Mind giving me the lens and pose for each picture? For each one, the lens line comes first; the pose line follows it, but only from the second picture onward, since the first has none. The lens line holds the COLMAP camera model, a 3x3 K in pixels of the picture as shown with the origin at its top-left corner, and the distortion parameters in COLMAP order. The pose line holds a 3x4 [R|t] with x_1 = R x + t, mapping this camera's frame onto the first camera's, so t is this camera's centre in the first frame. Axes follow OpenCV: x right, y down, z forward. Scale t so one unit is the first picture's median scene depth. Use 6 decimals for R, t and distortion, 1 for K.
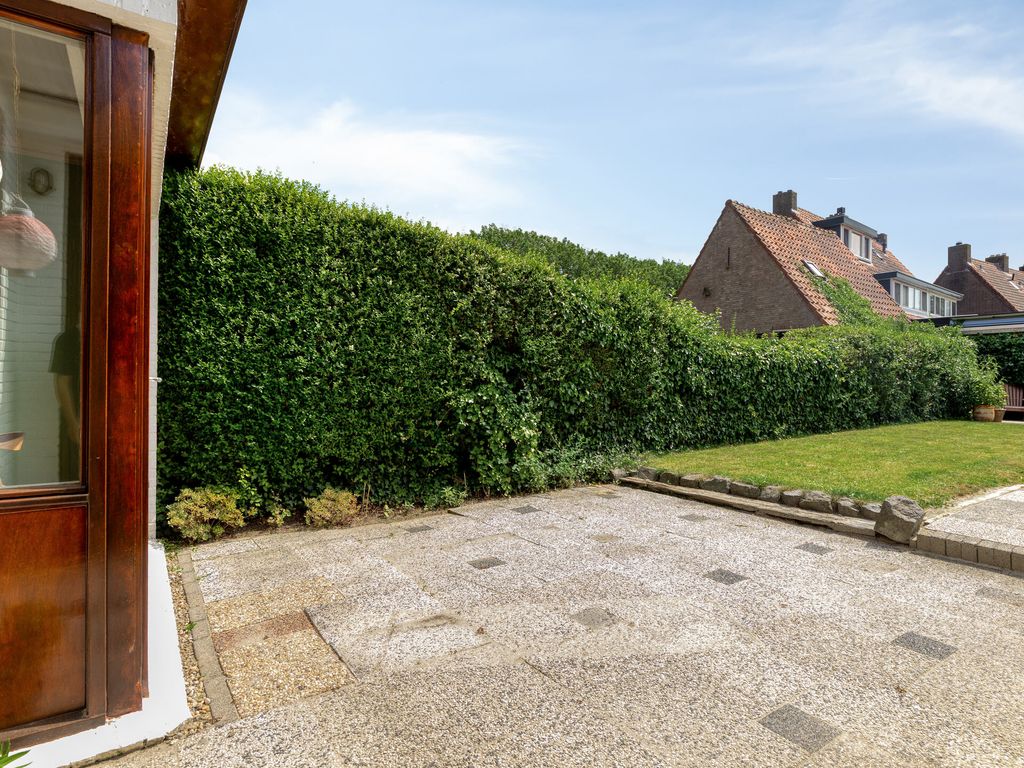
lens RADIAL K [[554.7, 0, 518.3], [0, 554.7, 382.7], [0, 0, 1]] dist [-0.006642, -0.000758]
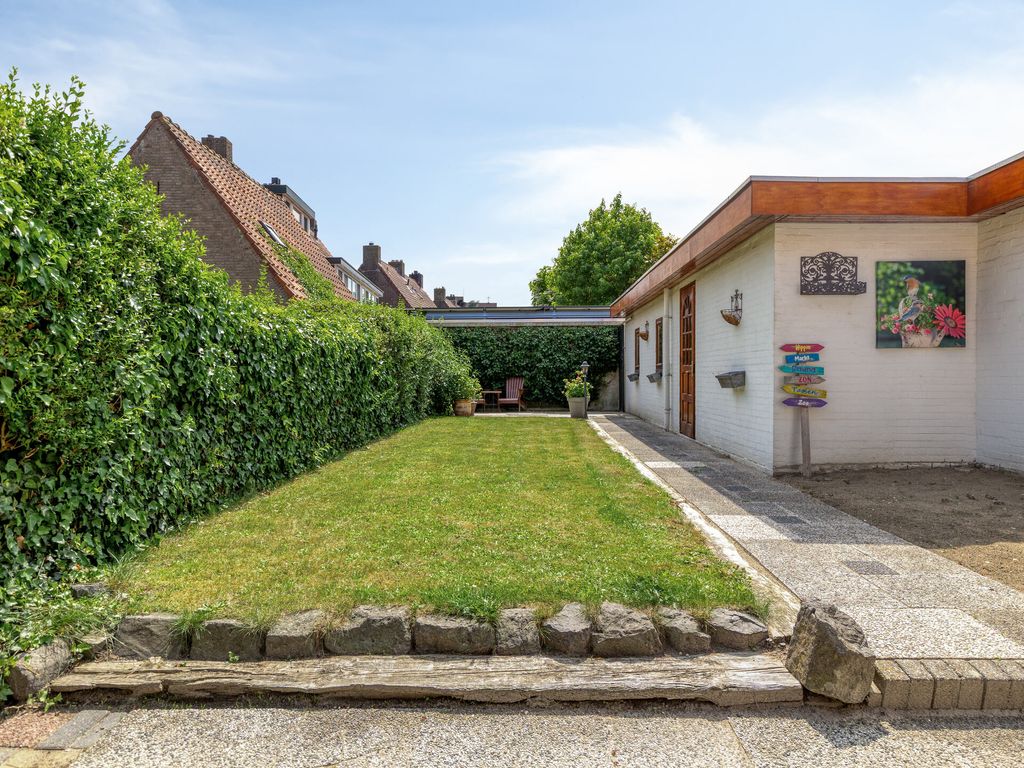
lens RADIAL K [[610.1, 0, 521.4], [0, 610.1, 378.3], [0, 0, 1]] dist [0.001020, 0.001947]
pose [[0.575080, -0.011019, 0.818023, 0.037213], [0.010109, 0.999929, 0.006363, -0.002051], [-0.818035, 0.004610, 0.575151, 0.414727]]
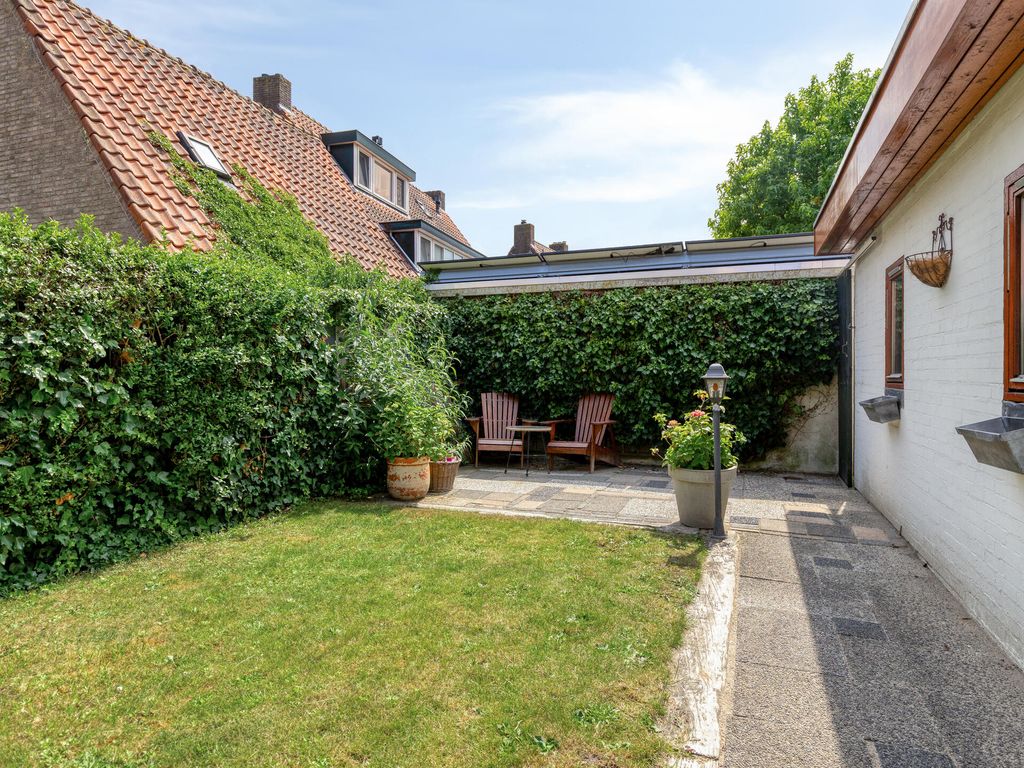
lens RADIAL K [[610.1, 0, 522.0], [0, 610.1, 378.3], [0, 0, 1]] dist [0.001020, 0.001947]
pose [[0.812051, -0.011107, 0.583481, 0.904150], [0.008559, 0.999938, 0.007123, -0.023919], [-0.583524, -0.000790, 0.812096, 0.823619]]
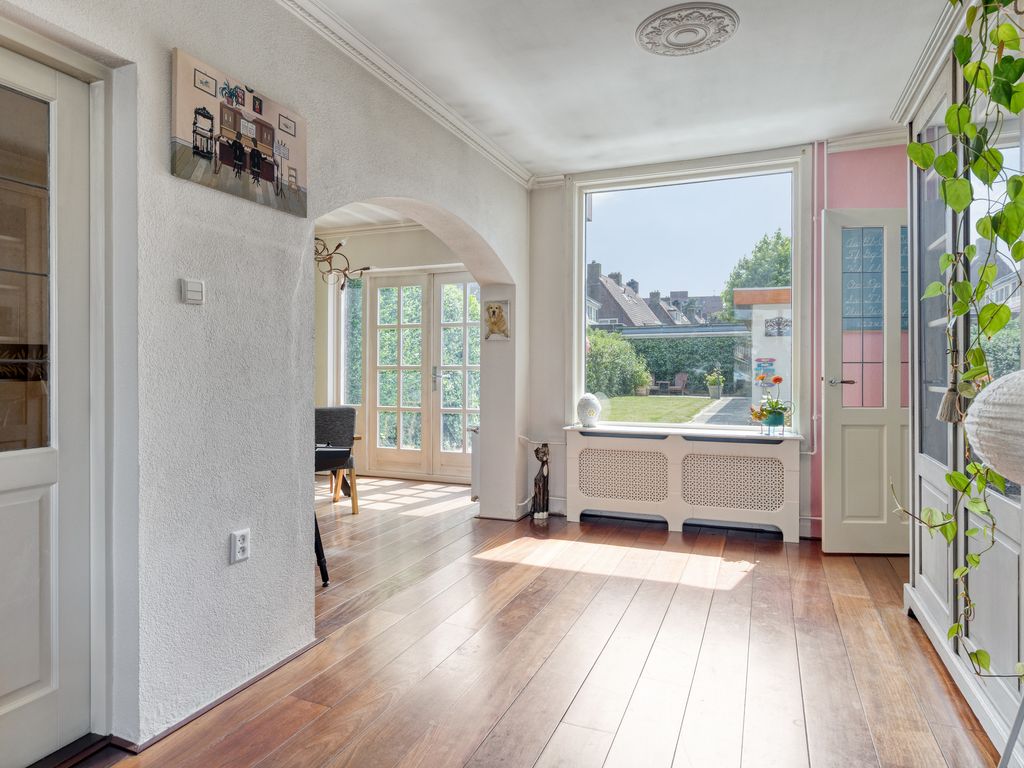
lens RADIAL K [[610.1, 0, 518.3], [0, 610.1, 367.3], [0, 0, 1]] dist [0.001020, 0.001947]
pose [[0.833264, -0.003308, 0.552866, -0.561120], [0.007361, 0.999960, -0.005112, -0.007450], [-0.552827, 0.008330, 0.833255, -0.352295]]
